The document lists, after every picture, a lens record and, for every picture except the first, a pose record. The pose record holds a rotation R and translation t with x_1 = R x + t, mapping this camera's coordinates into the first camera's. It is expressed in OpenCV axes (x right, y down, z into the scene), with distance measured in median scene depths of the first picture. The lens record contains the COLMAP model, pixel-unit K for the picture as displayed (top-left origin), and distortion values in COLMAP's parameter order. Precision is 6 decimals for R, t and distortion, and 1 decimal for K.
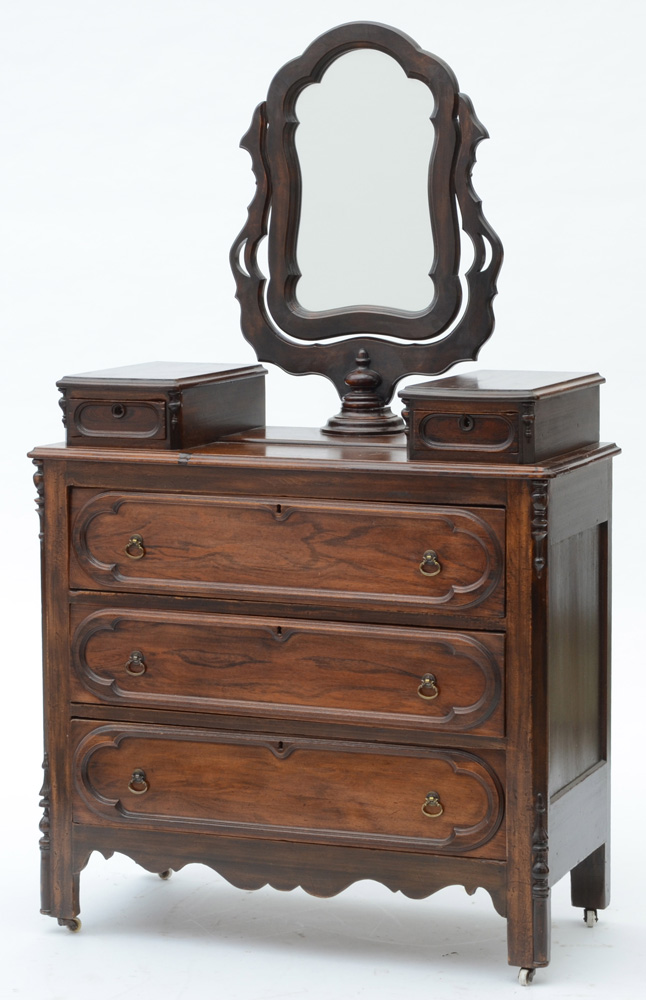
lens RADIAL K [[2872.2, 0, 323.0], [0, 2872.2, 500.0], [0, 0, 1]] dist [0.096084, 0.697409]
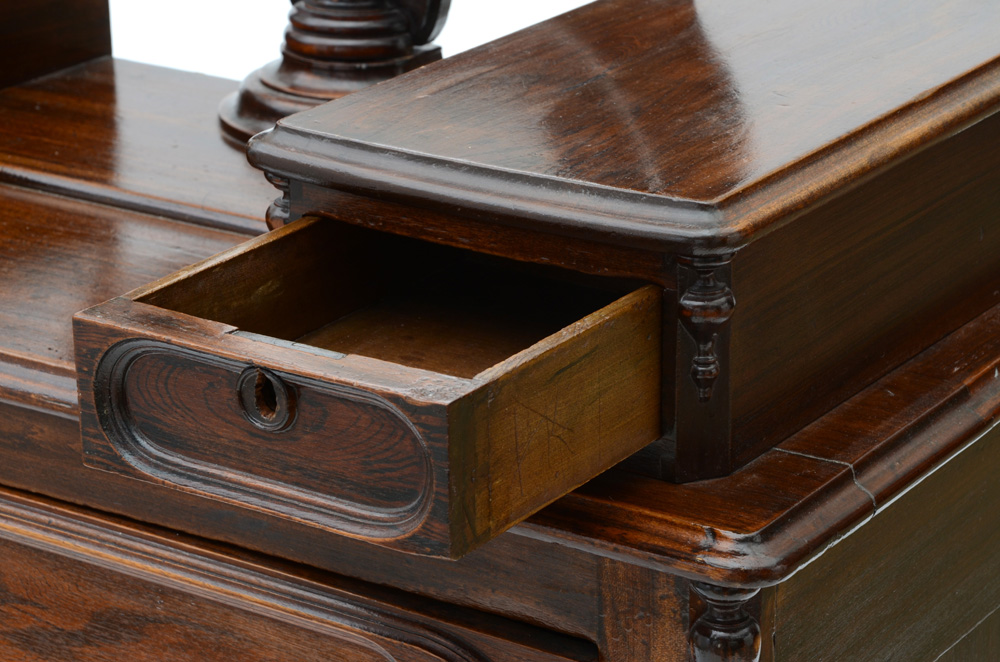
lens RADIAL K [[2909.6, 0, 500.0], [0, 2909.6, 331.0], [0, 0, 1]] dist [0.716695, 1.949633]
pose [[0.980749, 0.067609, -0.183196, 0.096691], [-0.024772, 0.973648, 0.226708, -0.080195], [0.193696, -0.217806, 0.956579, 0.724164]]
